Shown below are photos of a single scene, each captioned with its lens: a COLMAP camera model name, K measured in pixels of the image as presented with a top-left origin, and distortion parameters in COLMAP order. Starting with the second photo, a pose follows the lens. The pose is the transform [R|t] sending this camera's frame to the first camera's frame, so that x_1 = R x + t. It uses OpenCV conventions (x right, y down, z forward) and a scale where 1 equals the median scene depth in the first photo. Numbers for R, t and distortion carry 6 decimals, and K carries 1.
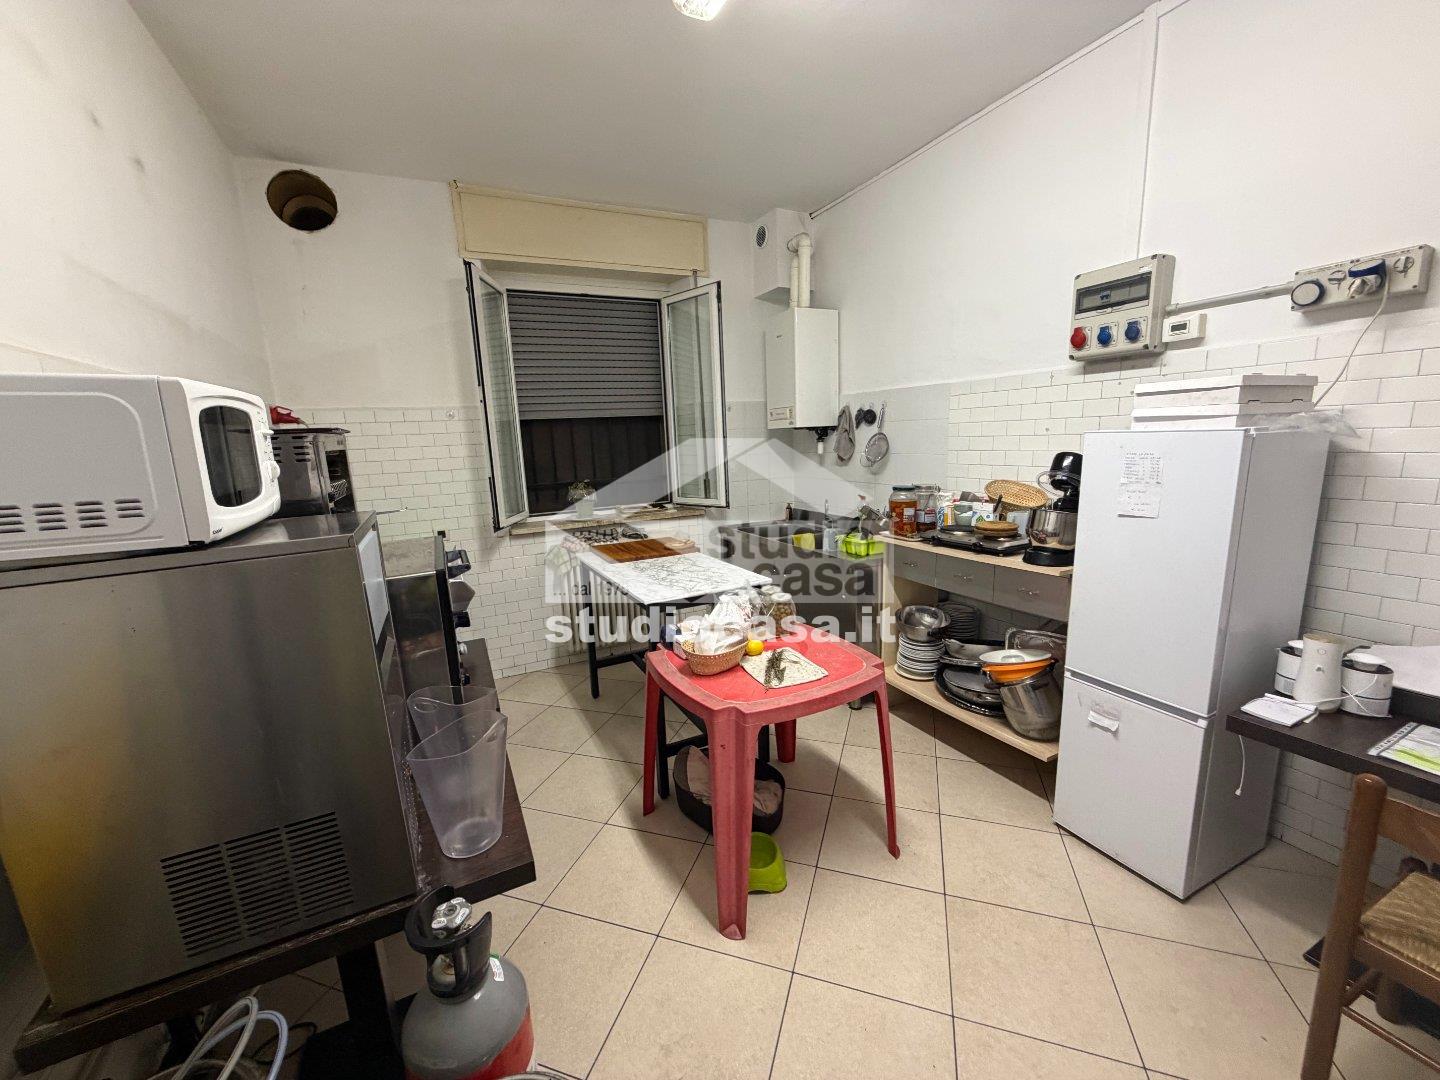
lens RADIAL K [[571.2, 0, 717.3], [0, 571.2, 538.1], [0, 0, 1]] dist [0.001850, 0.000041]
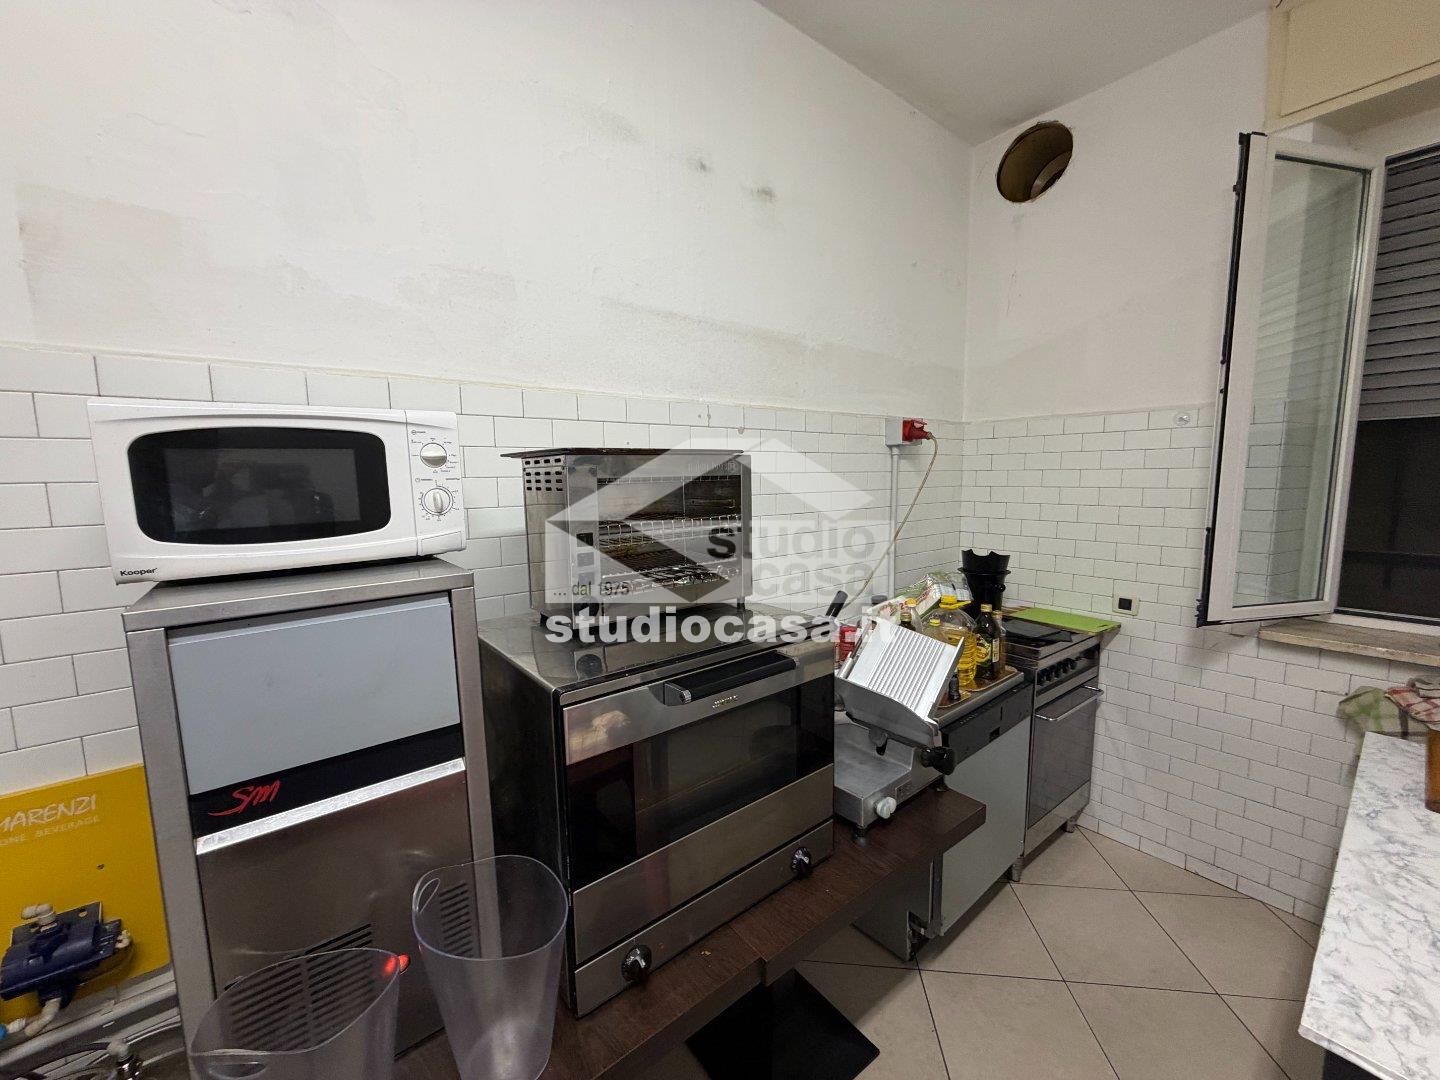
lens RADIAL K [[571.2, 0, 718.4], [0, 571.2, 539.1], [0, 0, 1]] dist [0.001850, 0.000041]
pose [[0.212114, 0.151126, -0.965489, 0.038293], [-0.171615, 0.978377, 0.115440, -0.078556], [0.962058, 0.141206, 0.233463, 0.415814]]
